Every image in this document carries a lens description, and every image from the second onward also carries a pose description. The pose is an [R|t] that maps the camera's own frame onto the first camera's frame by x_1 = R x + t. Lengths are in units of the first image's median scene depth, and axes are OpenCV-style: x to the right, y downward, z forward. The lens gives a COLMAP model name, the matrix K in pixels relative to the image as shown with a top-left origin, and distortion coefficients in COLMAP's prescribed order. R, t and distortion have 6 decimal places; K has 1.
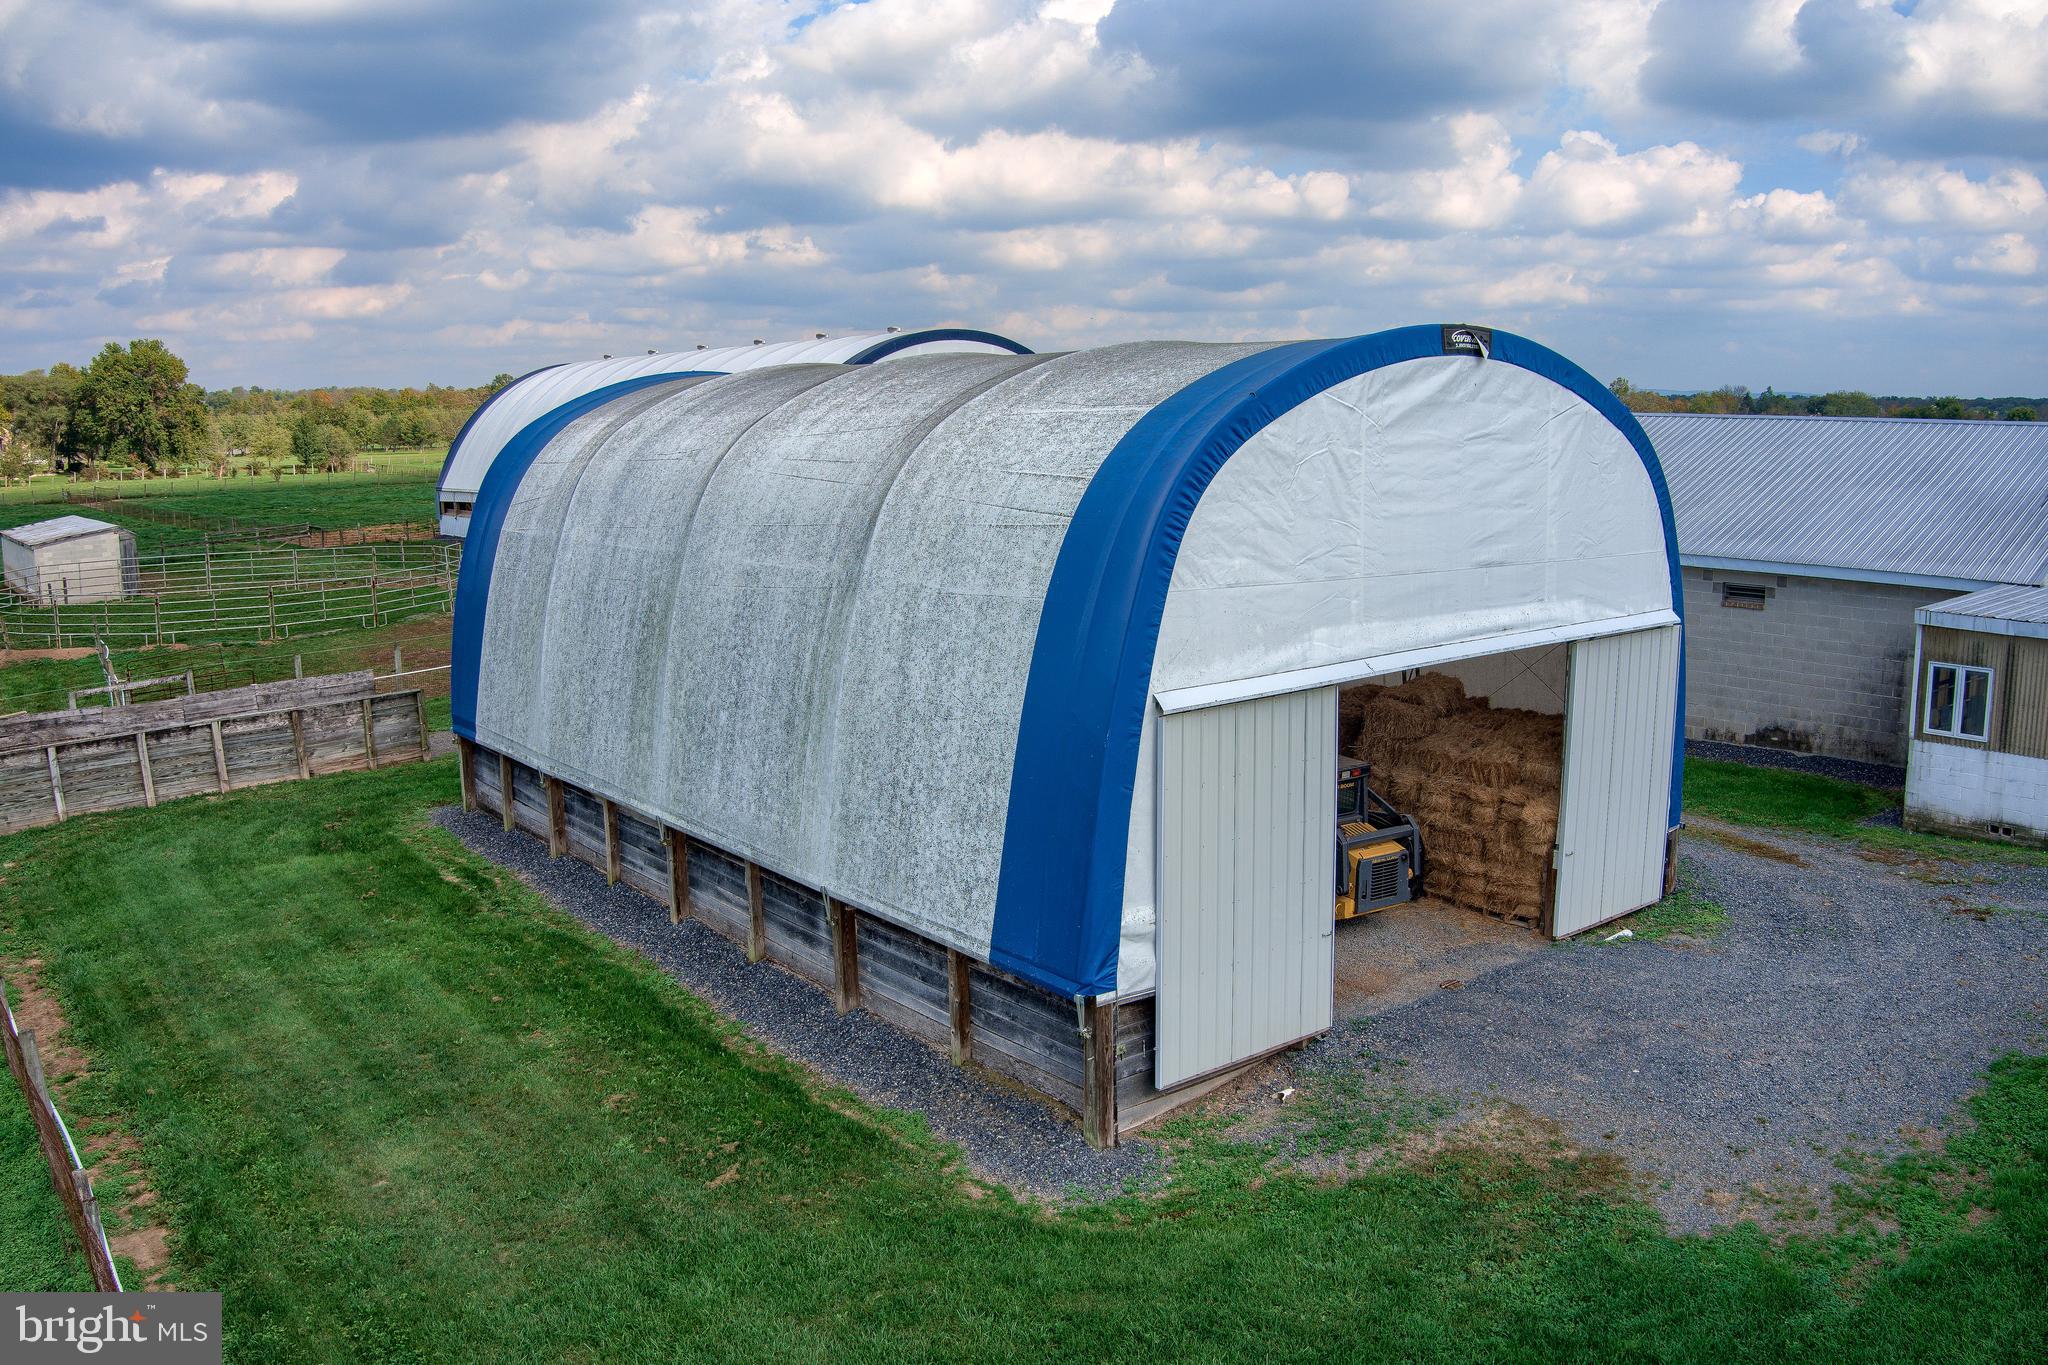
lens RADIAL K [[1628.4, 0, 1018.6], [0, 1628.4, 729.9], [0, 0, 1]] dist [-0.192400, 0.064532]
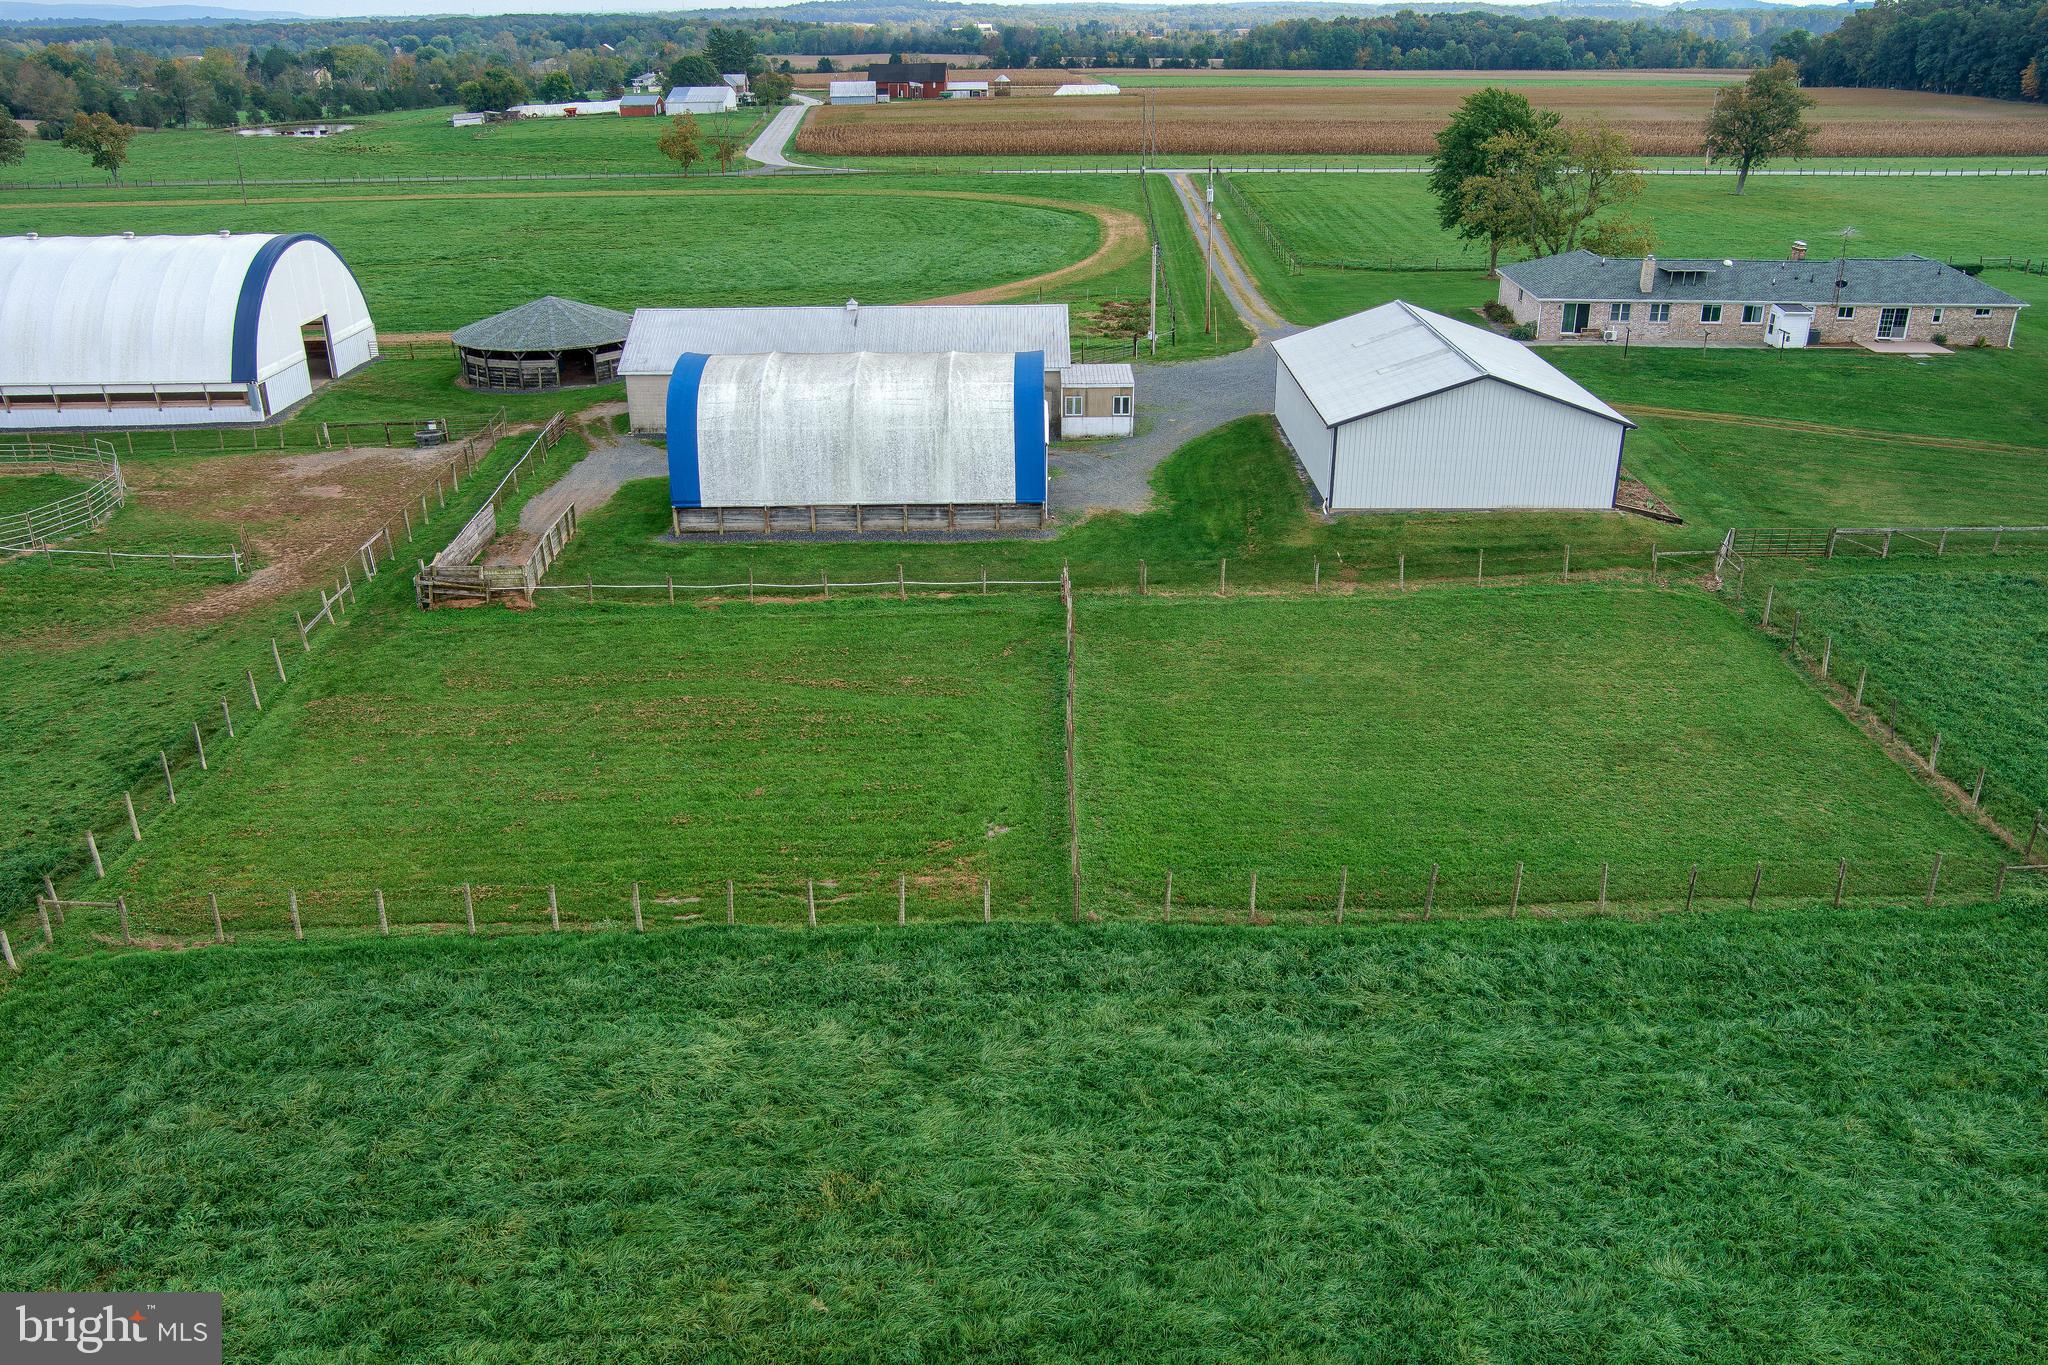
lens RADIAL K [[1628.4, 0, 1018.6], [0, 1628.4, 729.9], [0, 0, 1]] dist [-0.192400, 0.064532]
pose [[0.639317, -0.305783, 0.705529, -2.896609], [0.148896, 0.949394, 0.276554, -0.439928], [-0.754390, -0.071755, 0.652493, -1.777278]]
